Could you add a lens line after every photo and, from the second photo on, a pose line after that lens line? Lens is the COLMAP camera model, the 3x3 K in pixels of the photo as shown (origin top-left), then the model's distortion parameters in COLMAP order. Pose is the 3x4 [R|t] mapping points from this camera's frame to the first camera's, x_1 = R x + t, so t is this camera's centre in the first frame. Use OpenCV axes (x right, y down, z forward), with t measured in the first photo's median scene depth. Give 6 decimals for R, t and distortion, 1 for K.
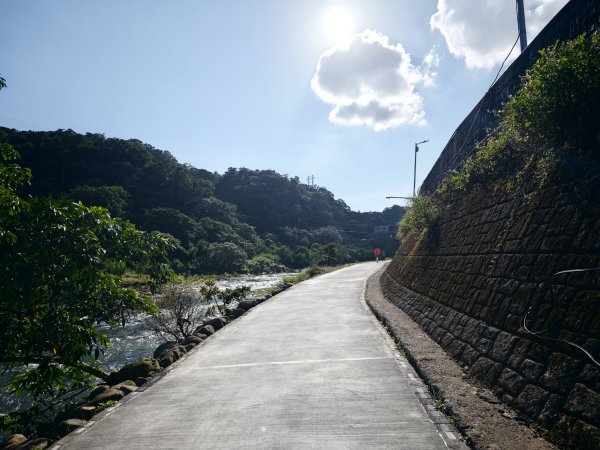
lens RADIAL K [[399.2, 0, 300.0], [0, 399.2, 225.0], [0, 0, 1]] dist [0.004835, -0.002969]
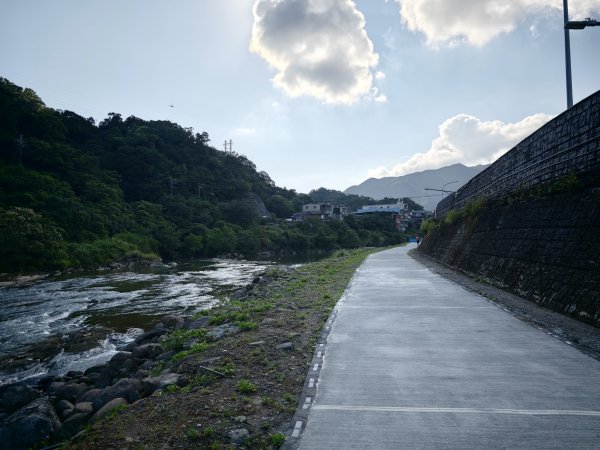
lens RADIAL K [[399.2, 0, 300.0], [0, 399.2, 225.0], [0, 0, 1]] dist [0.004835, -0.002969]
pose [[0.981465, 0.039207, 0.187587, 0.031710], [-0.047648, 0.998035, 0.040701, 0.013101], [-0.185622, -0.048885, 0.981404, 0.211166]]
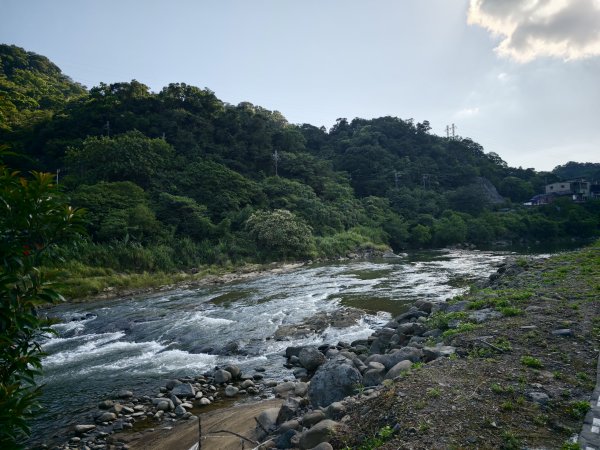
lens RADIAL K [[398.9, 0, 300.0], [0, 398.9, 225.0], [0, 0, 1]] dist [0.003189, -0.022358]
pose [[0.936787, -0.011908, -0.349698, 0.028526], [0.037107, 0.997166, 0.065449, 0.012947], [0.347927, -0.074288, 0.934574, 0.206513]]
